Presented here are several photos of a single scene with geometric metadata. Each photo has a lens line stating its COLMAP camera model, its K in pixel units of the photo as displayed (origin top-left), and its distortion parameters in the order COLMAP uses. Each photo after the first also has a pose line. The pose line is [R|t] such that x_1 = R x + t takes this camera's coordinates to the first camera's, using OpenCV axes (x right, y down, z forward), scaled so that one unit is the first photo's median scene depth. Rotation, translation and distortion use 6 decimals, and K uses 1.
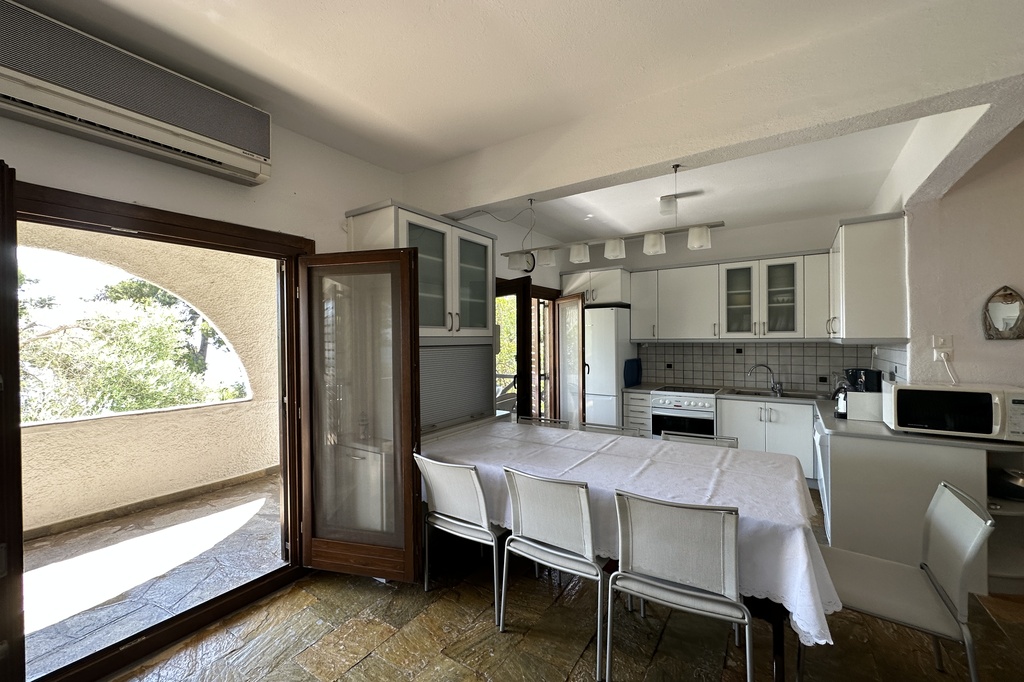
lens RADIAL K [[408.7, 0, 513.2], [0, 408.7, 339.3], [0, 0, 1]] dist [-0.002708, 0.000149]
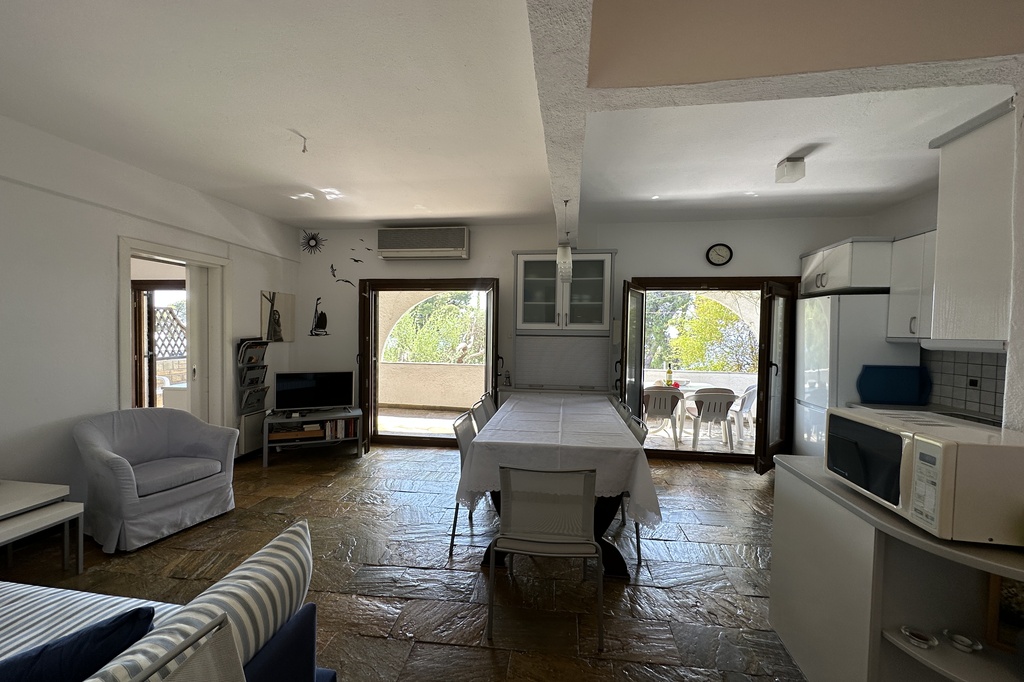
lens RADIAL K [[406.5, 0, 511.1], [0, 406.5, 344.2], [0, 0, 1]] dist [-0.001241, 0.000332]
pose [[0.433450, 0.043012, -0.900151, 0.796286], [-0.017477, 0.999074, 0.039324, -0.005520], [0.901008, -0.001313, 0.433800, 0.141422]]
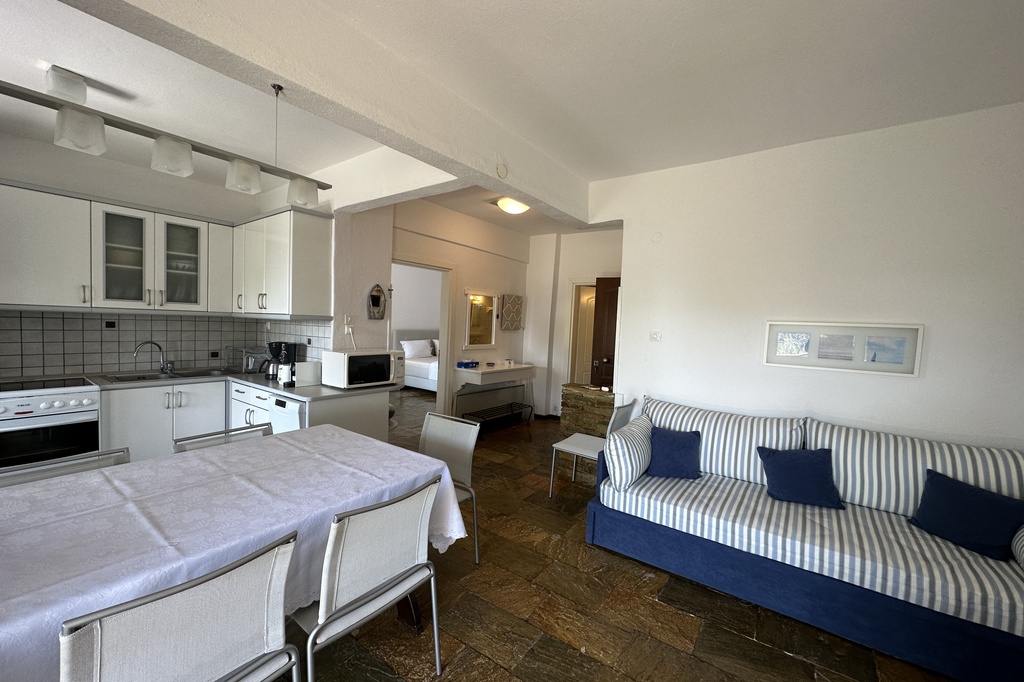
lens RADIAL K [[406.5, 0, 511.1], [0, 406.5, 344.2], [0, 0, 1]] dist [-0.001241, 0.000332]
pose [[0.045612, -0.040063, 0.998156, -0.190657], [-0.036553, 0.998459, 0.041746, 0.007218], [-0.998290, -0.038390, 0.044078, 0.262846]]
